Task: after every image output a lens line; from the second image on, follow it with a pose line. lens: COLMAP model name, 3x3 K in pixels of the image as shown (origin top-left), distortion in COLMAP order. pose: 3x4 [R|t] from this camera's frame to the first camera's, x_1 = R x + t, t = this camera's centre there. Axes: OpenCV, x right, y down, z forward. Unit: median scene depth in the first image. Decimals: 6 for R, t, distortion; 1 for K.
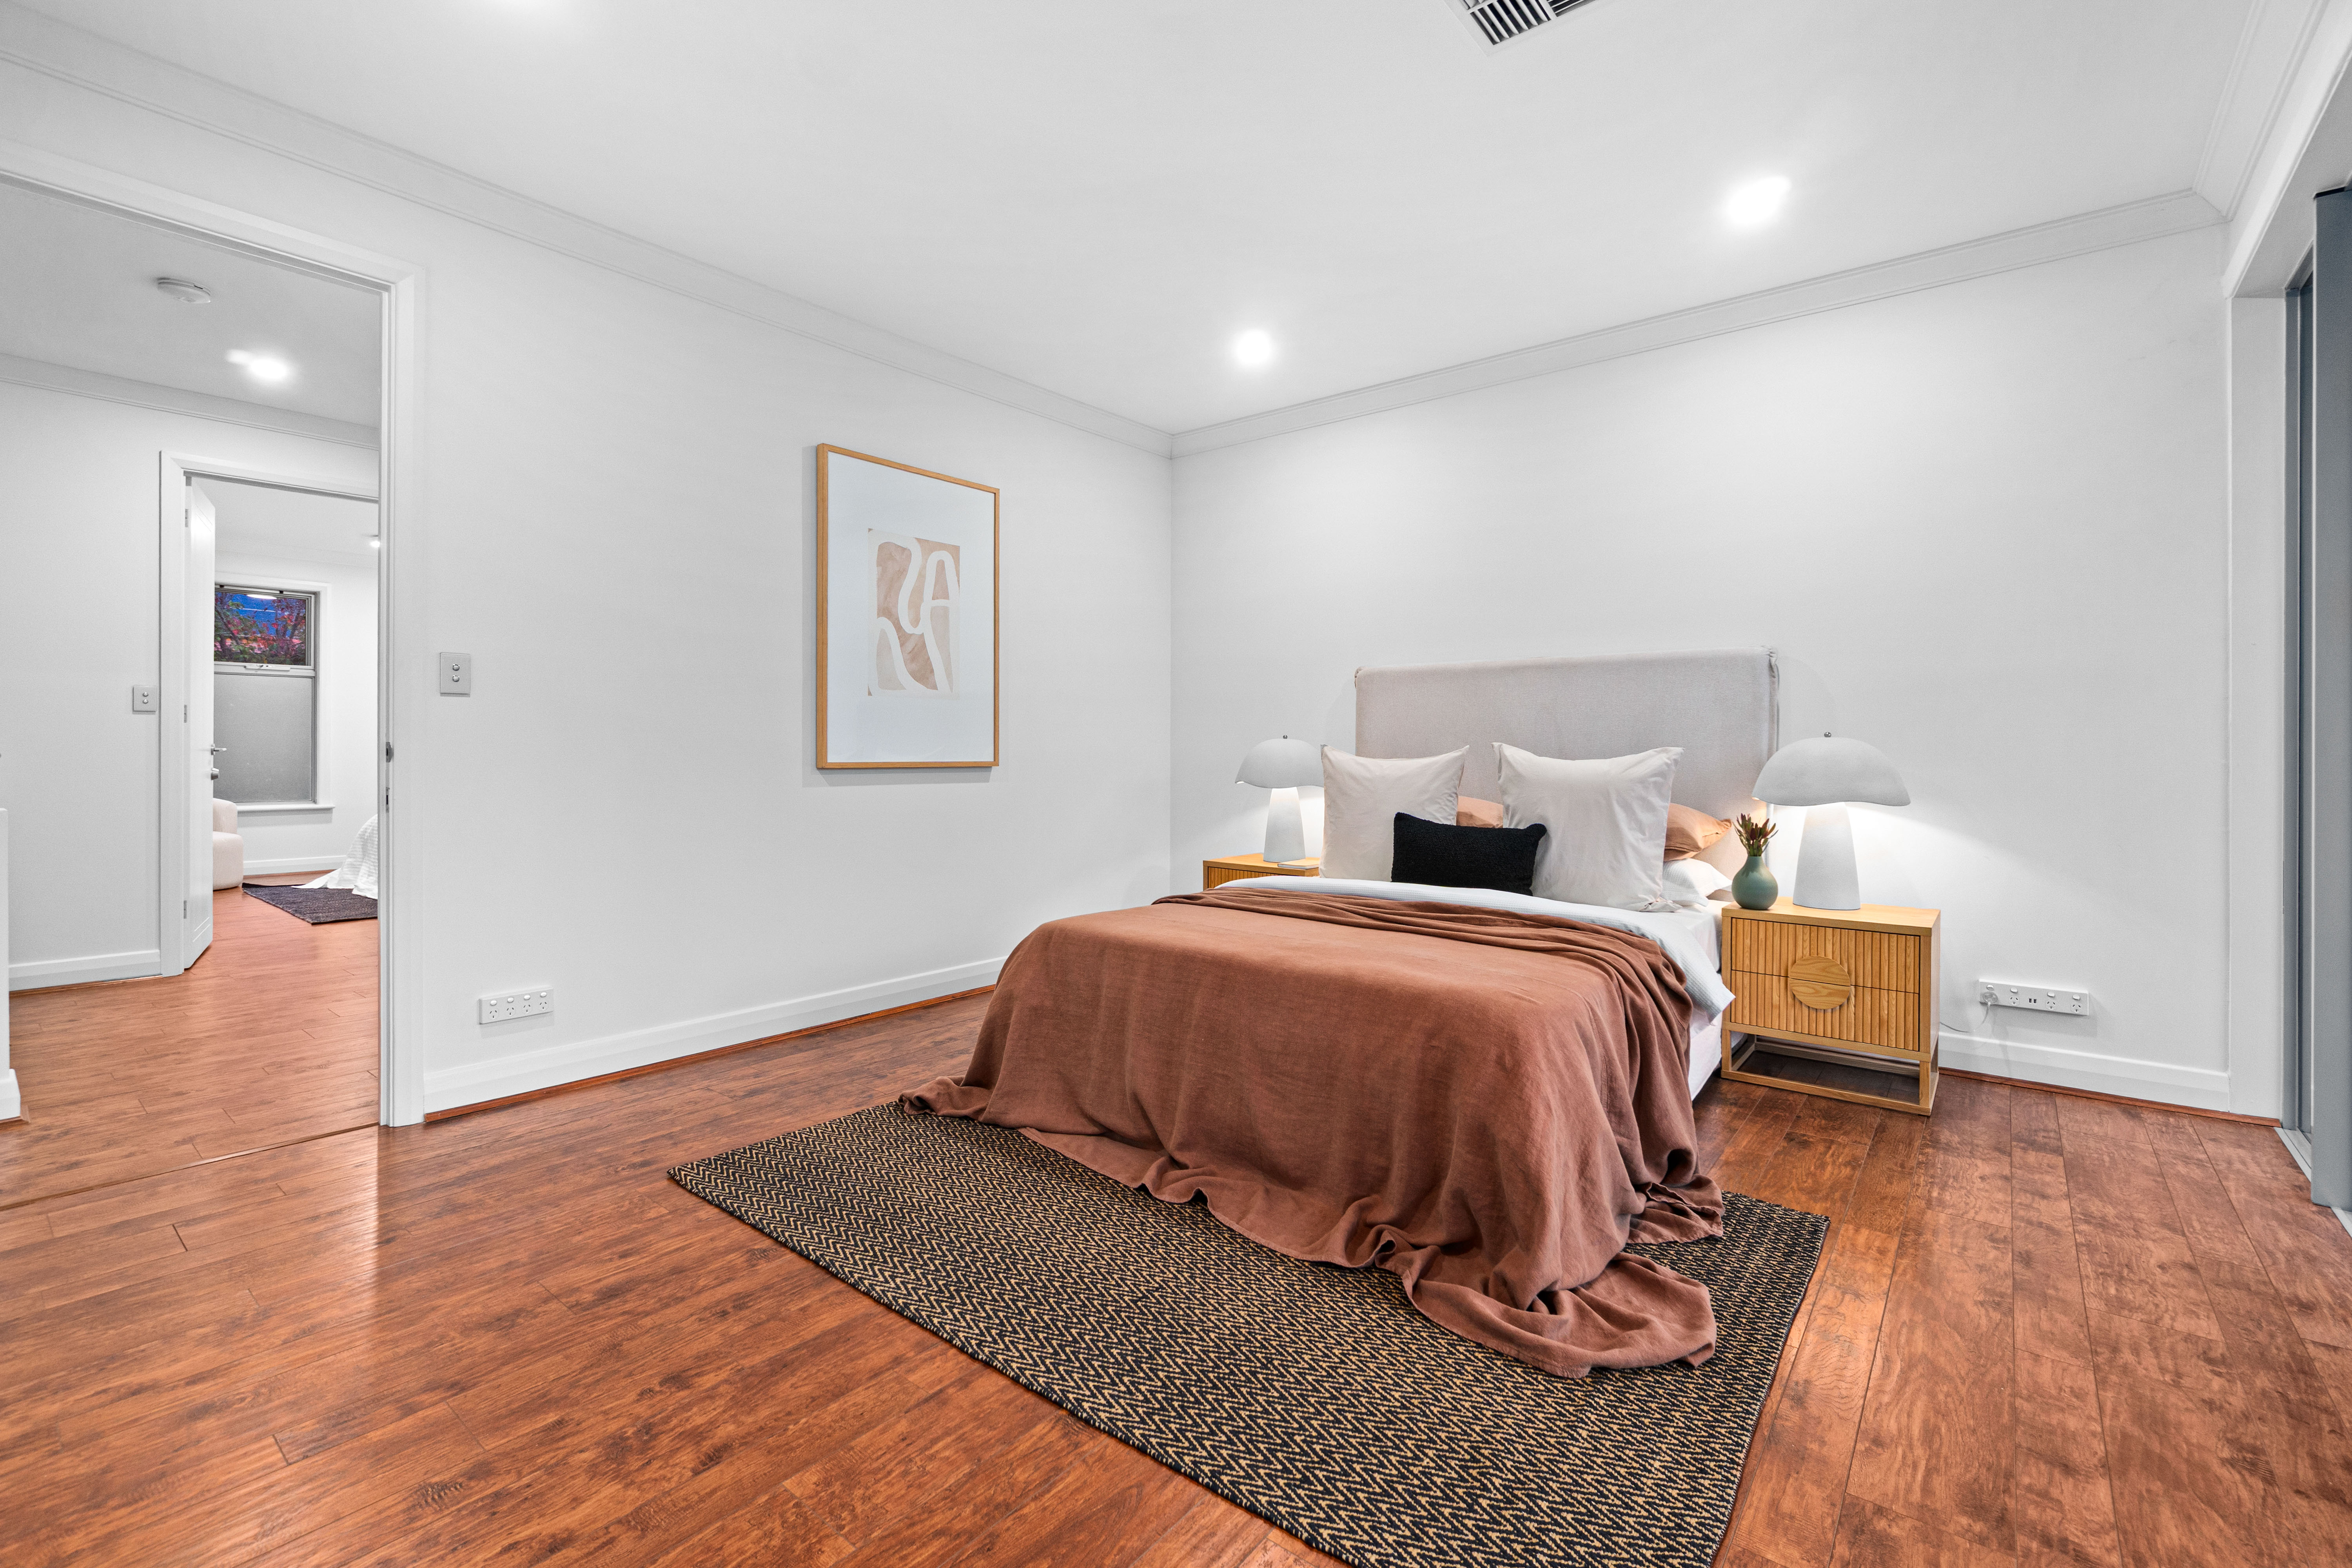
lens RADIAL K [[1017.4, 0, 1156.2], [0, 1017.4, 743.7], [0, 0, 1]] dist [-0.003424, 0.001351]
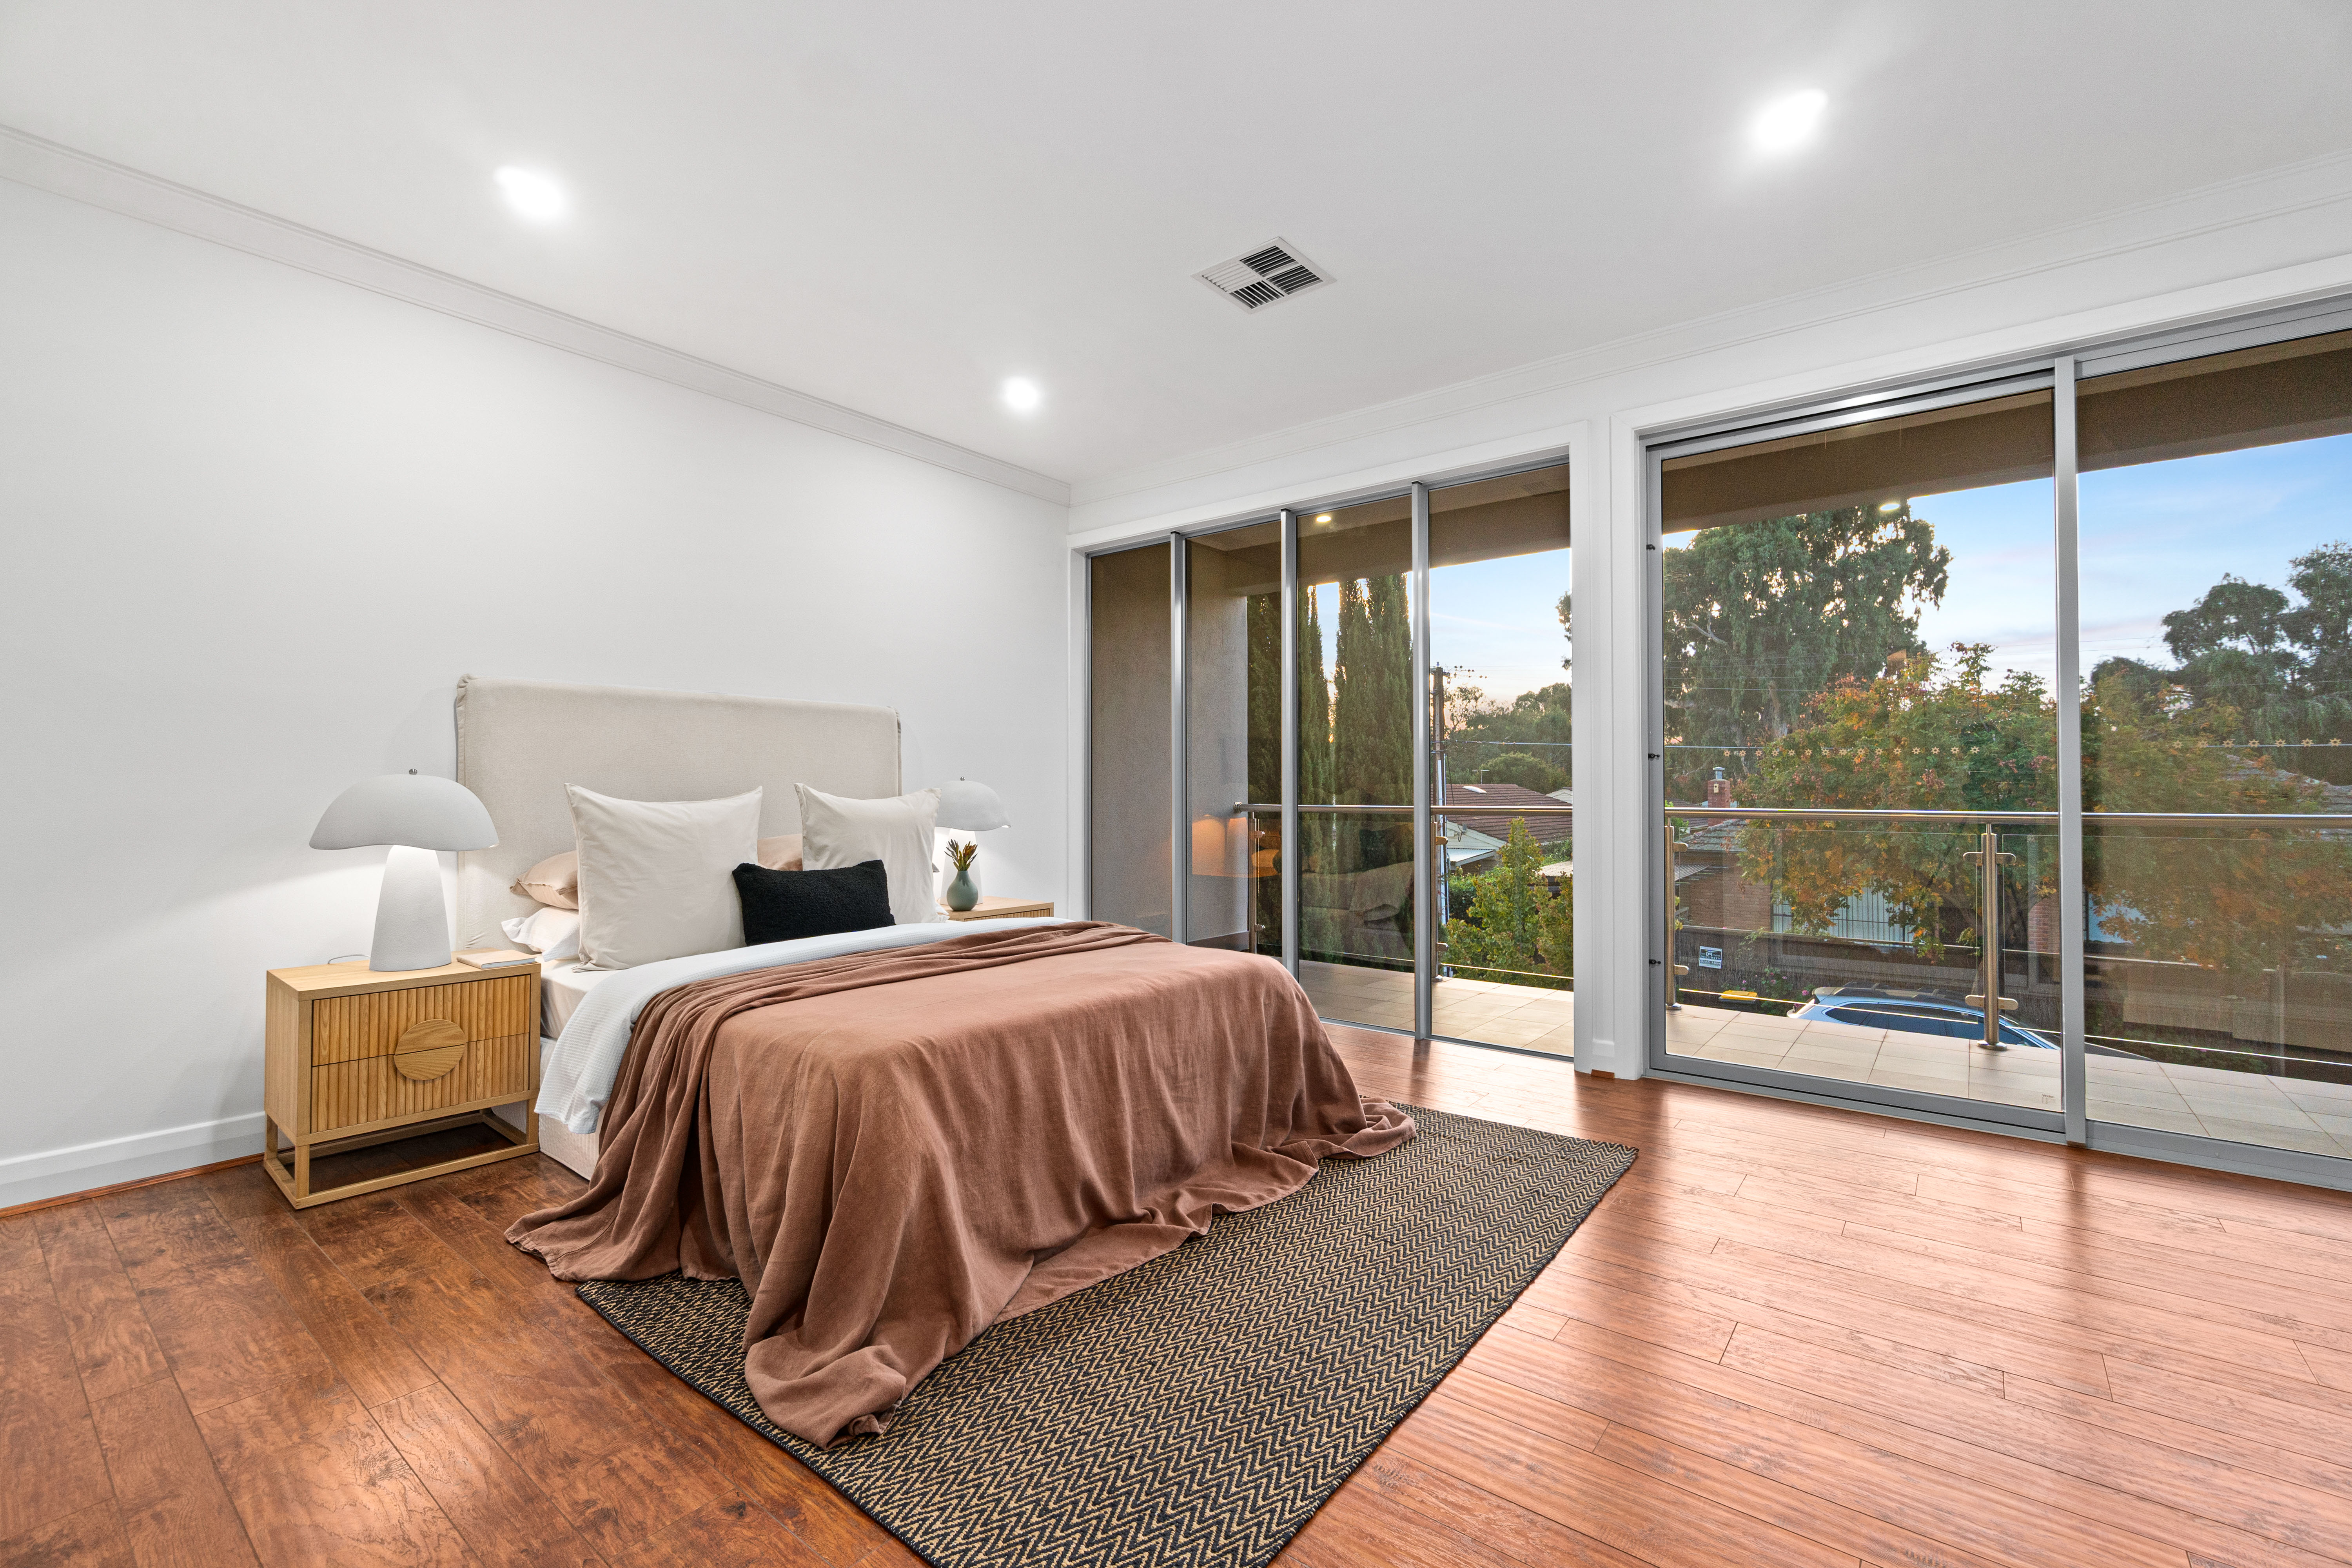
lens RADIAL K [[1017.4, 0, 1172.9], [0, 1017.4, 781.2], [0, 0, 1]] dist [-0.003424, 0.001351]
pose [[-0.013364, 0.006739, 0.999888, -0.689566], [0.001974, 0.999976, -0.006714, 0.004439], [-0.999909, 0.001884, -0.013377, 0.716738]]
